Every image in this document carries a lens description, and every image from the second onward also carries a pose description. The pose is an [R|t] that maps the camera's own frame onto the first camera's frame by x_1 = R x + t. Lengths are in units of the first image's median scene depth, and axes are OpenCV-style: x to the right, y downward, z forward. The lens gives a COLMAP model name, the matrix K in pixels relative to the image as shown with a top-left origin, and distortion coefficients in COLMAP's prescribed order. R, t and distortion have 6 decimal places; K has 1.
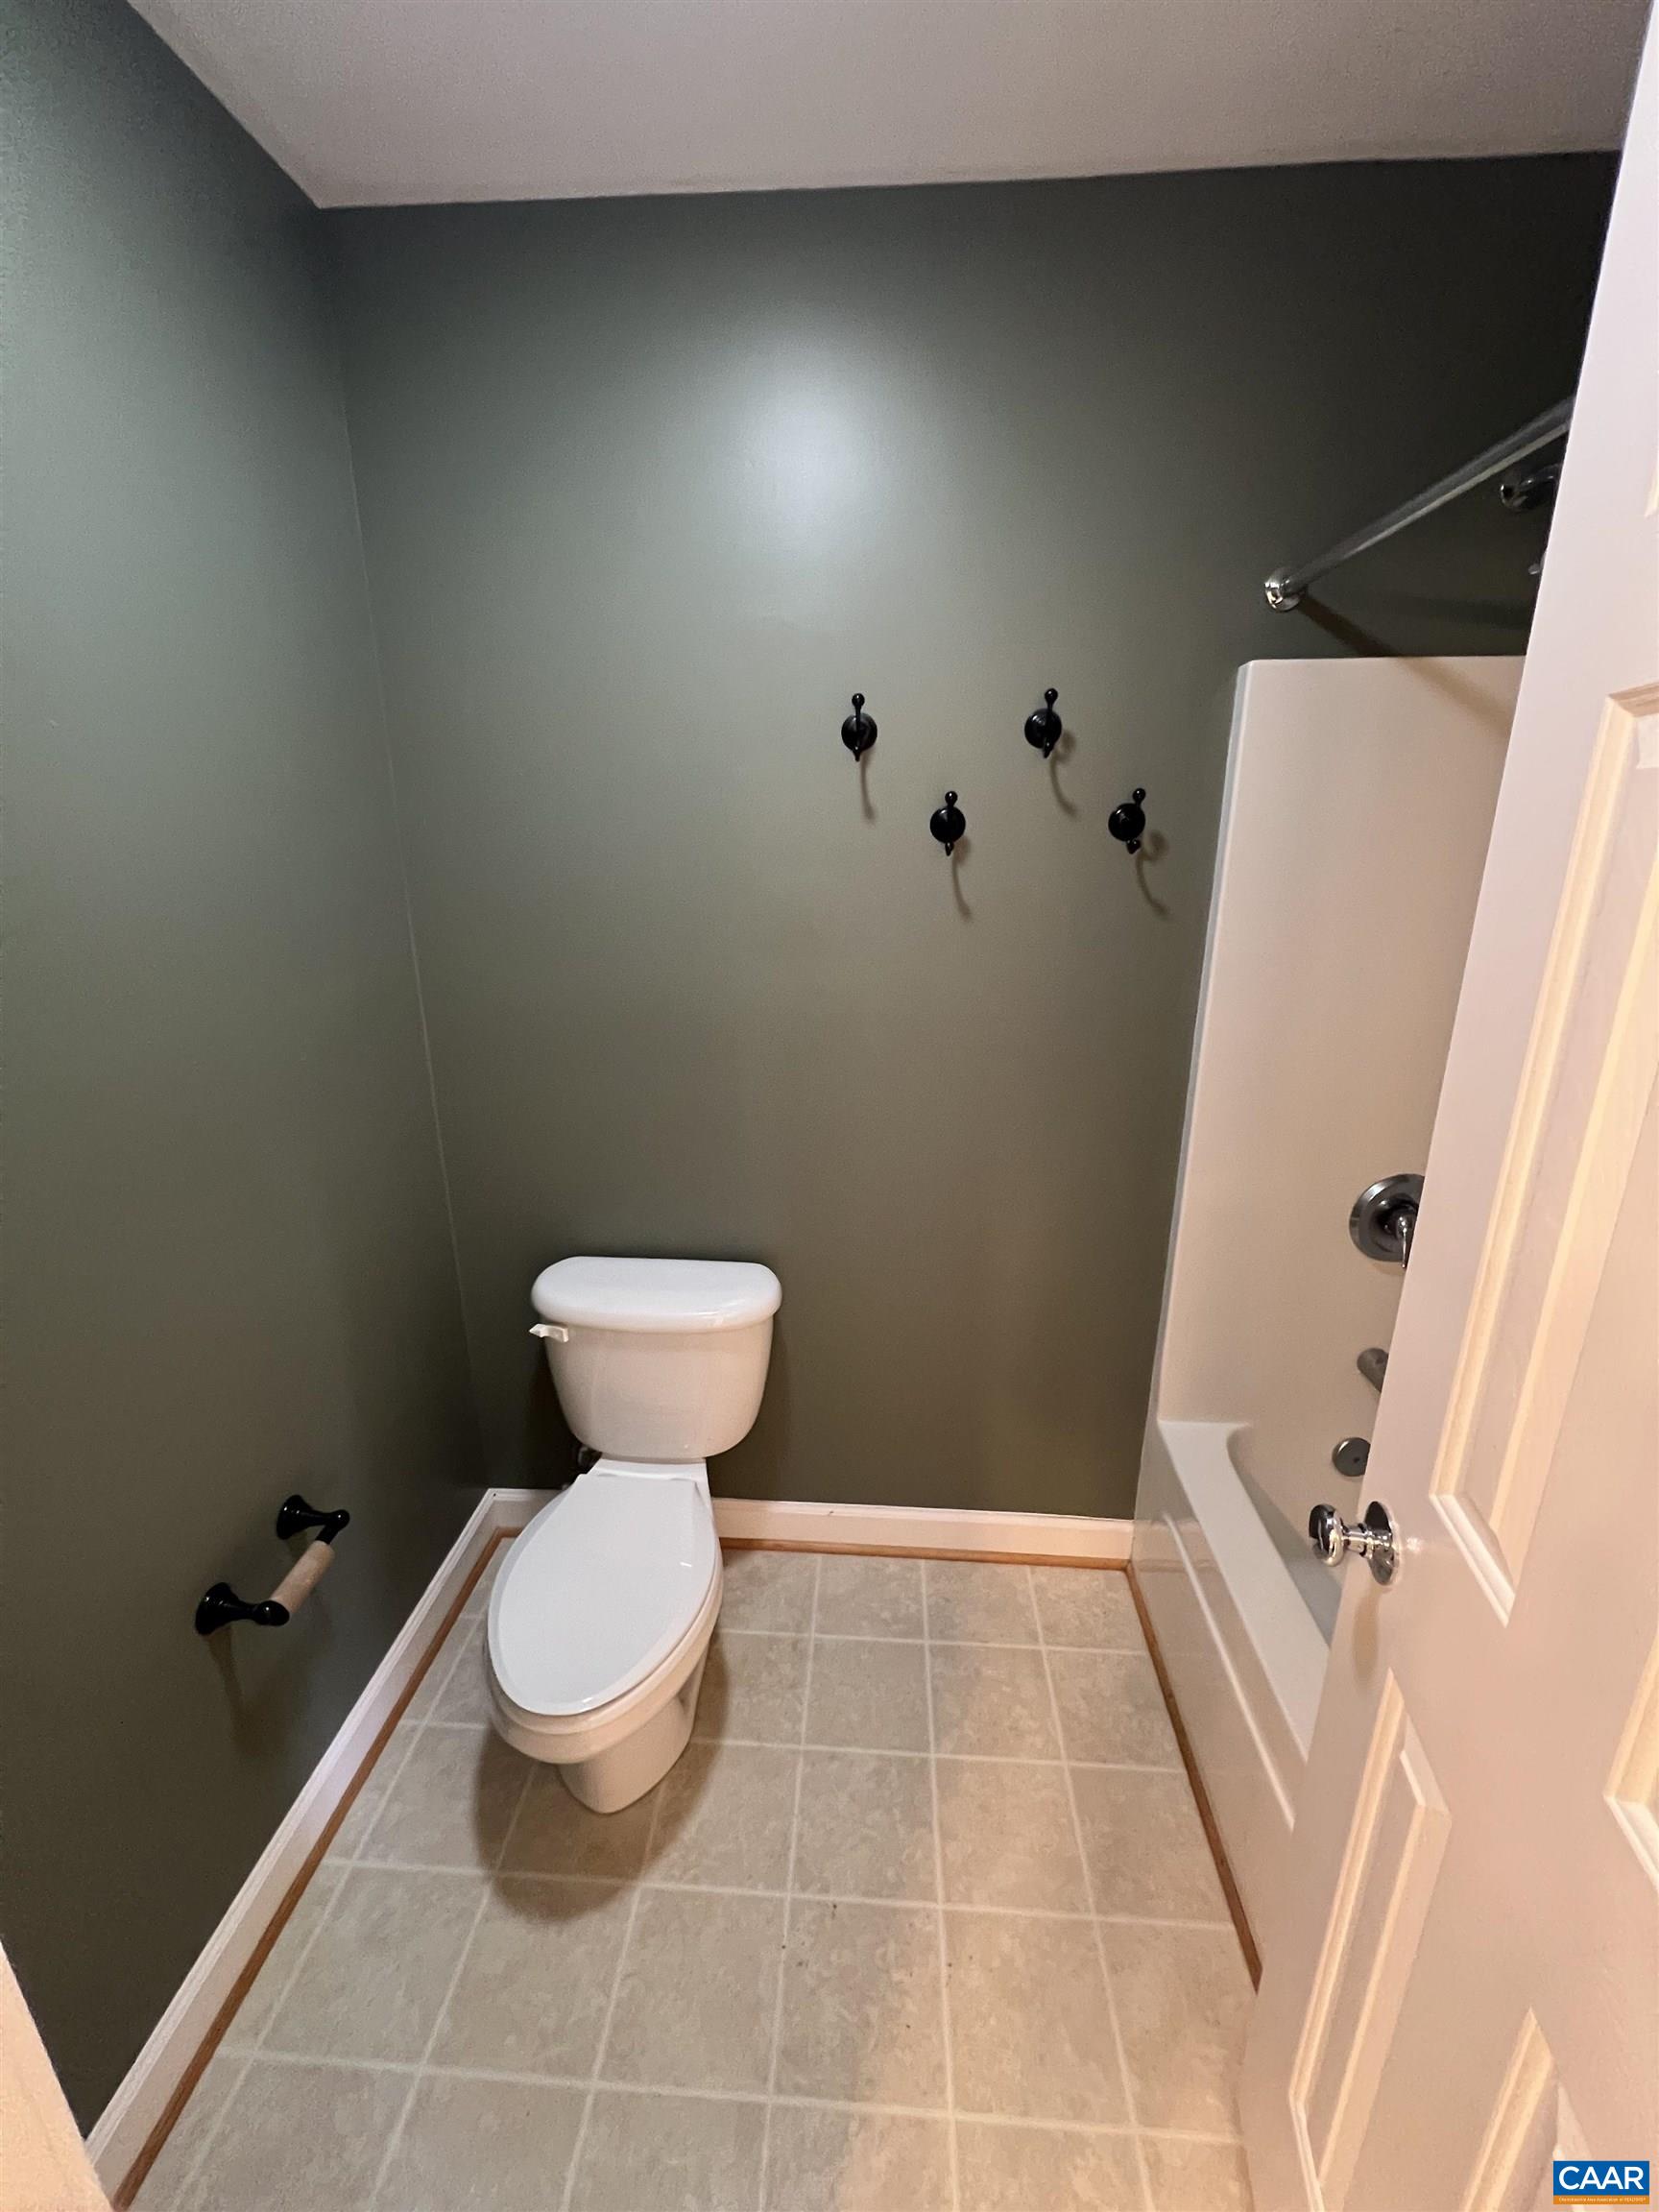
lens RADIAL K [[906.6, 0, 834.6], [0, 906.6, 1091.4], [0, 0, 1]] dist [0.000481, 0.003187]
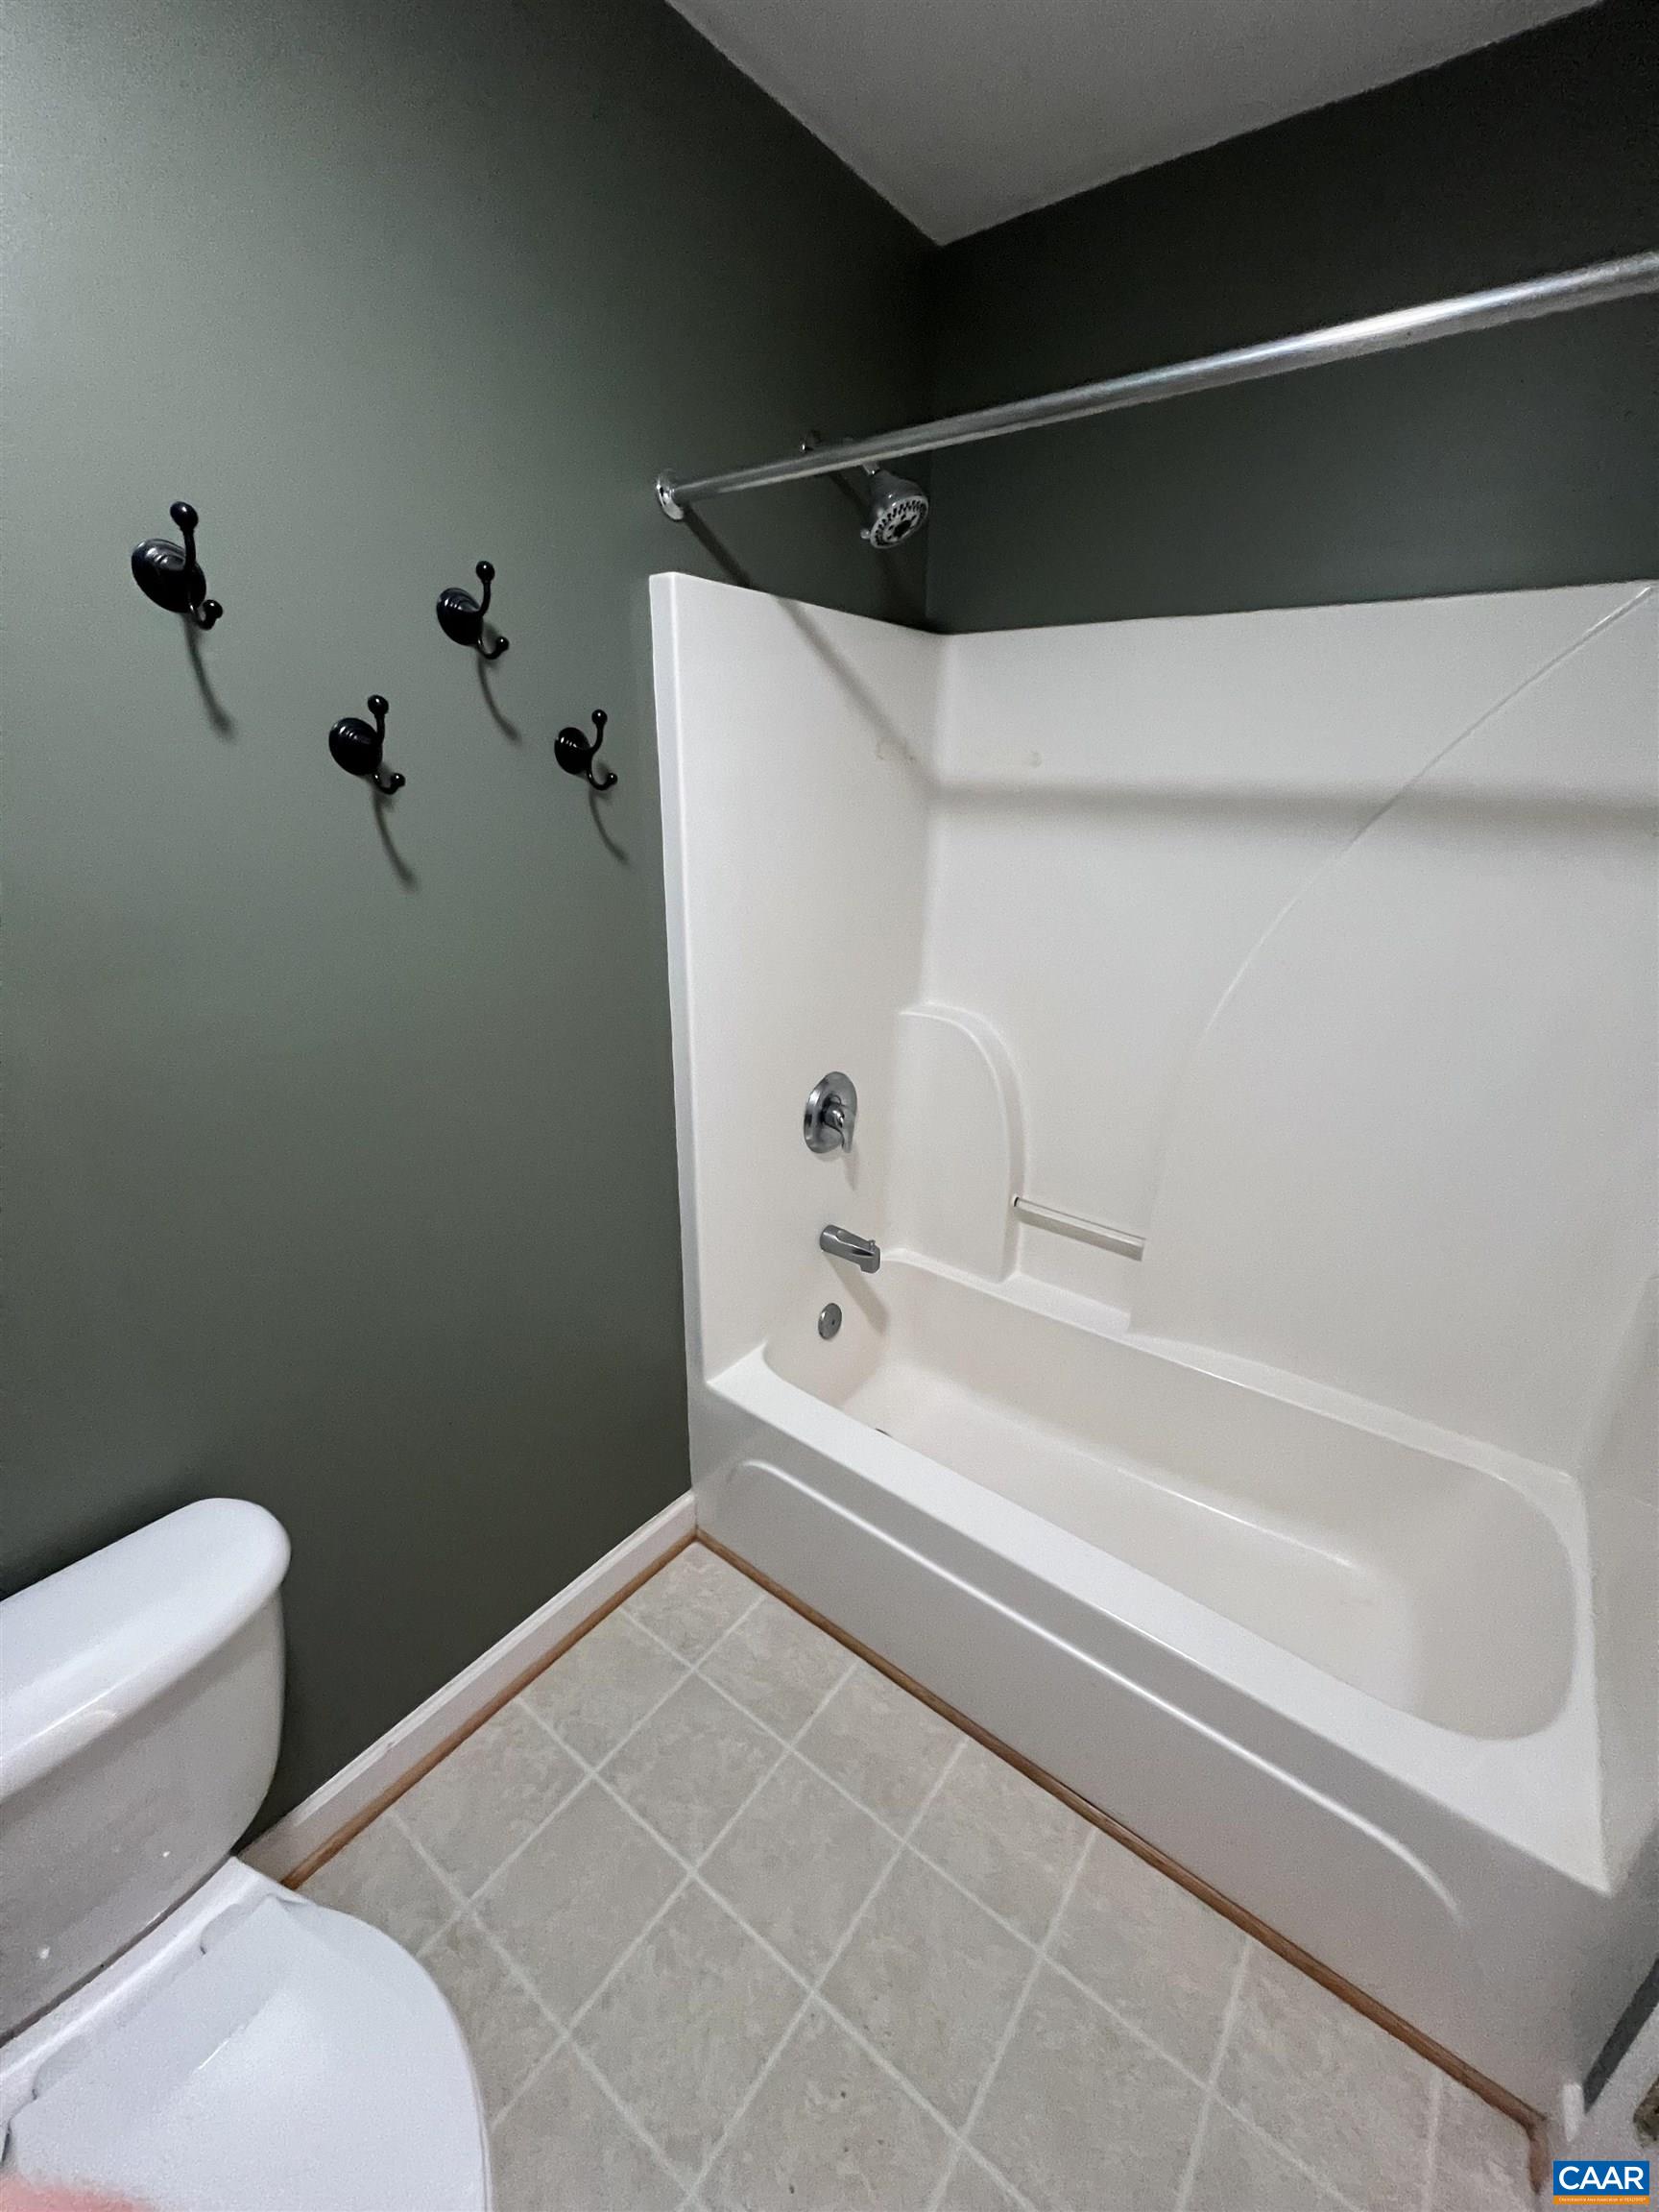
lens RADIAL K [[906.6, 0, 834.6], [0, 906.6, 1091.4], [0, 0, 1]] dist [0.000481, 0.003187]
pose [[0.551931, -0.274827, 0.787301, -0.279939], [0.210285, 0.959489, 0.187515, -0.101397], [-0.806940, 0.062062, 0.587363, 0.334606]]
